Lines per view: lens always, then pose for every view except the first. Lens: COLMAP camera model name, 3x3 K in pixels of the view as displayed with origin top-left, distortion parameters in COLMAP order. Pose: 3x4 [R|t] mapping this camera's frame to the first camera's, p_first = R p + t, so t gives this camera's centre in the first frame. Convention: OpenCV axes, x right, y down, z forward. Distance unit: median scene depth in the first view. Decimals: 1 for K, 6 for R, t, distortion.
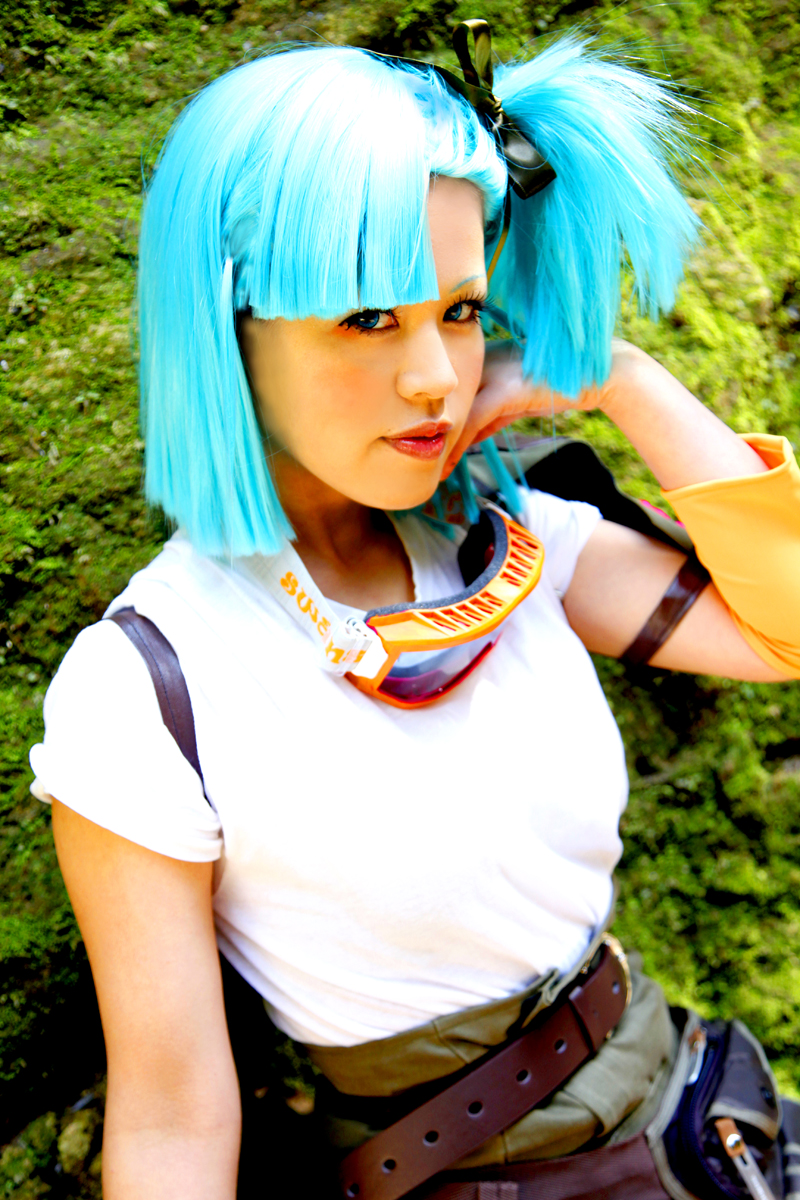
lens RADIAL K [[1700.9, 0, 400.0], [0, 1700.9, 600.0], [0, 0, 1]] dist [0.154646, 0.010719]
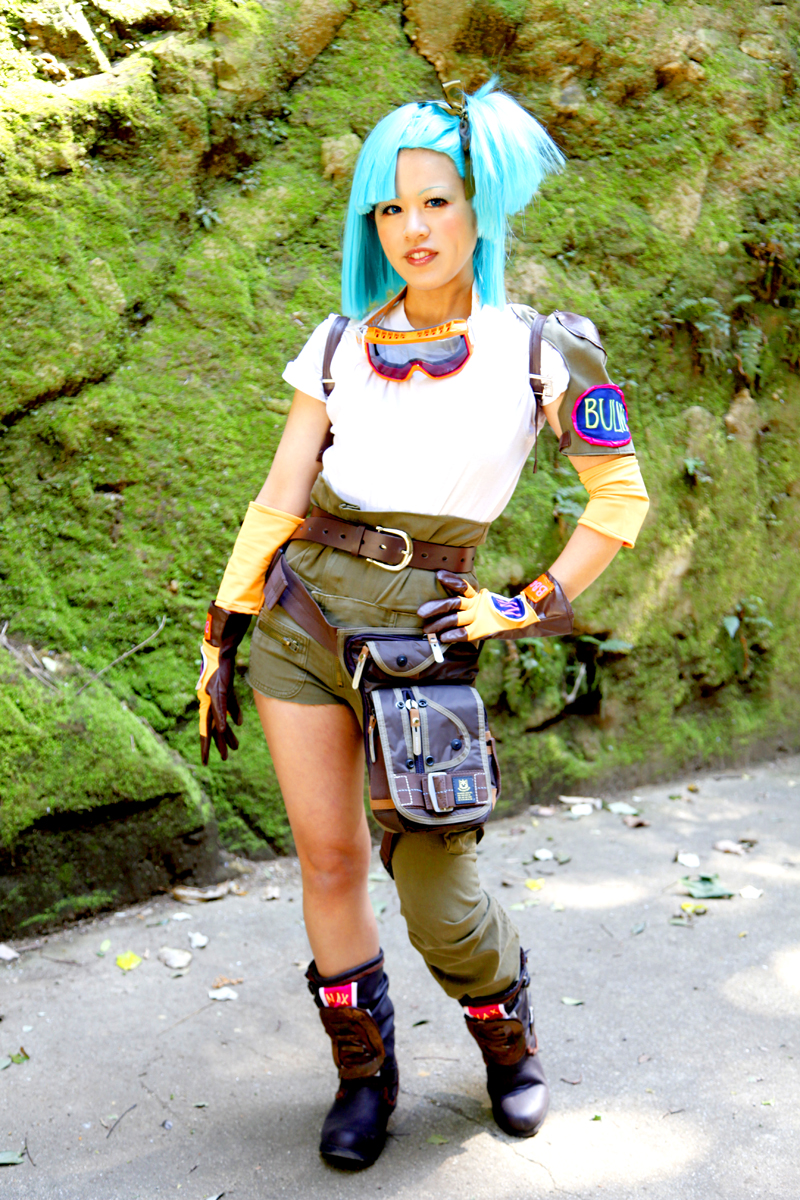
lens RADIAL K [[1700.9, 0, 400.0], [0, 1700.9, 600.0], [0, 0, 1]] dist [0.154646, 0.010719]
pose [[0.974055, 0.161931, 0.158097, 0.284001], [-0.138058, 0.978713, -0.151856, 0.567345], [-0.179322, 0.126090, 0.975677, -1.434585]]
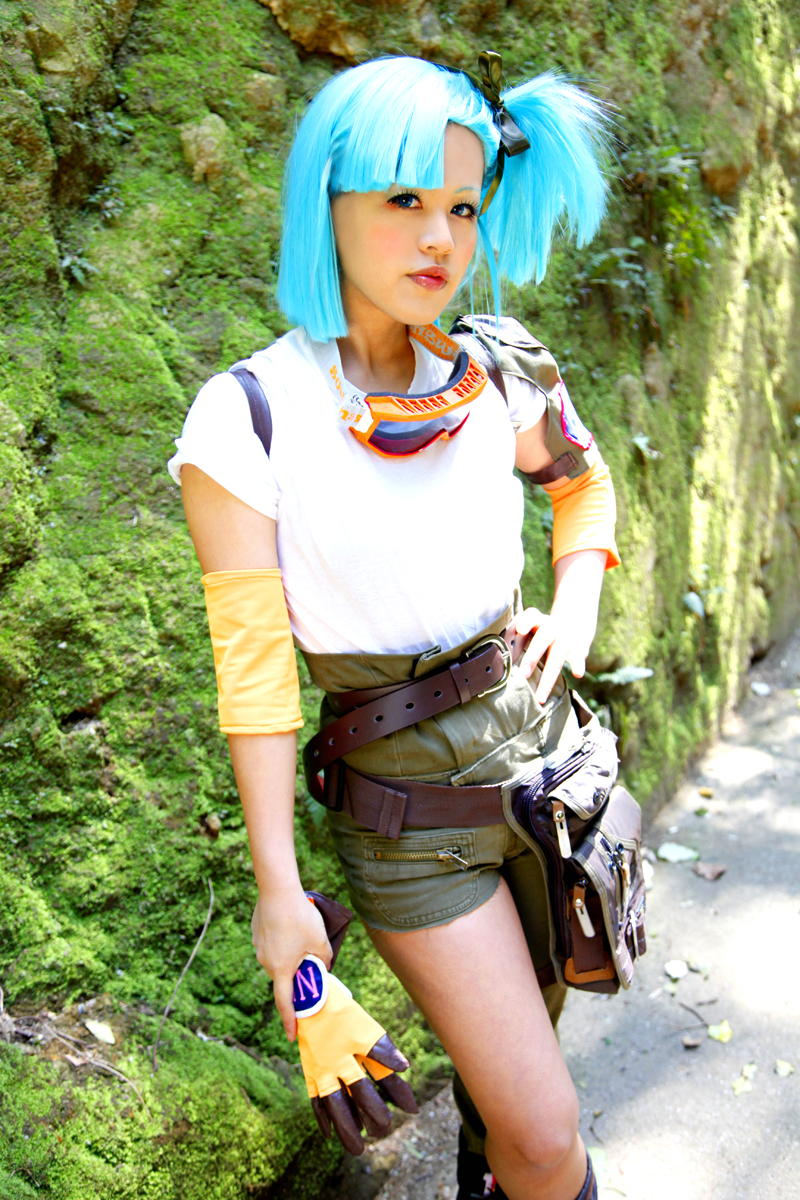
lens RADIAL K [[1330.2, 0, 400.0], [0, 1330.2, 600.0], [0, 0, 1]] dist [0.046783, 0.077942]
pose [[0.890804, -0.102119, 0.442764, -0.036291], [0.143310, 0.987827, -0.060496, 0.101663], [-0.431197, 0.117343, 0.894595, -0.221553]]
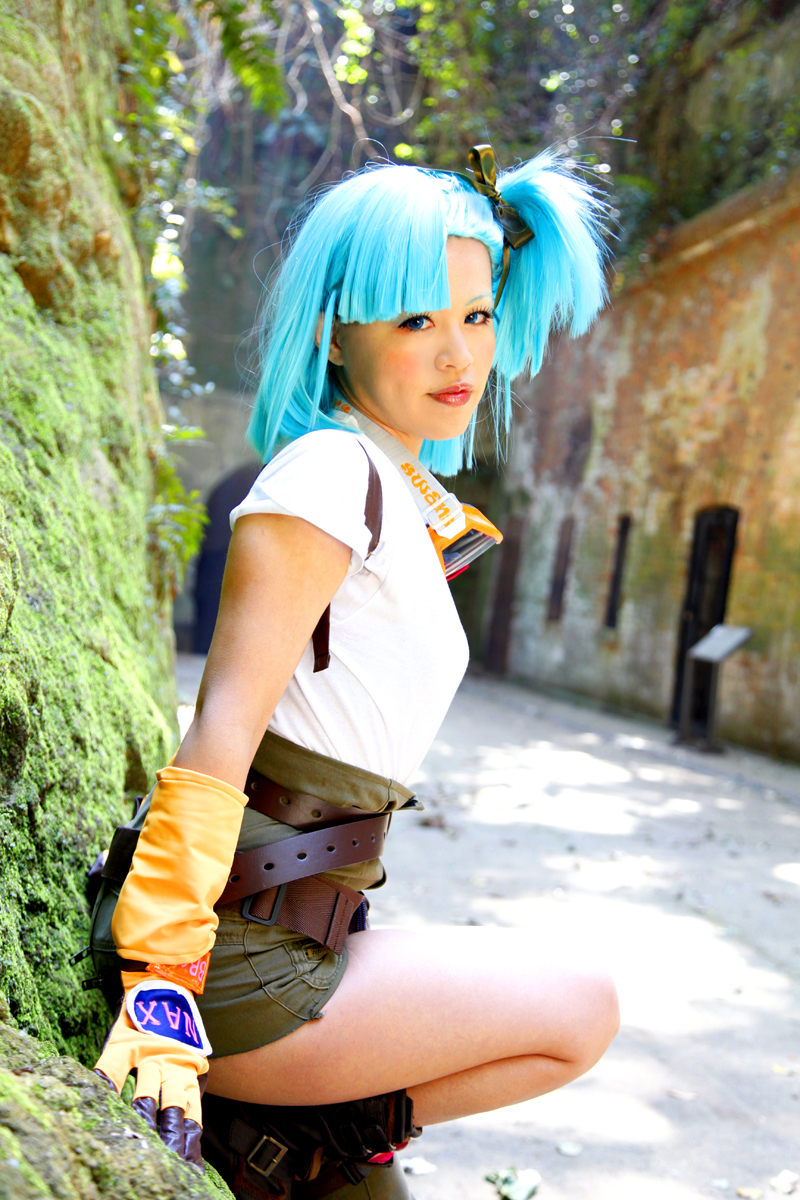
lens RADIAL K [[1553.9, 0, 400.0], [0, 1553.9, 600.0], [0, 0, 1]] dist [0.111300, -0.048421]
pose [[0.381955, 0.165831, 0.909181, -0.794489], [0.190340, 0.948564, -0.252978, 0.305354], [-0.904368, 0.269680, 0.330744, 0.330701]]
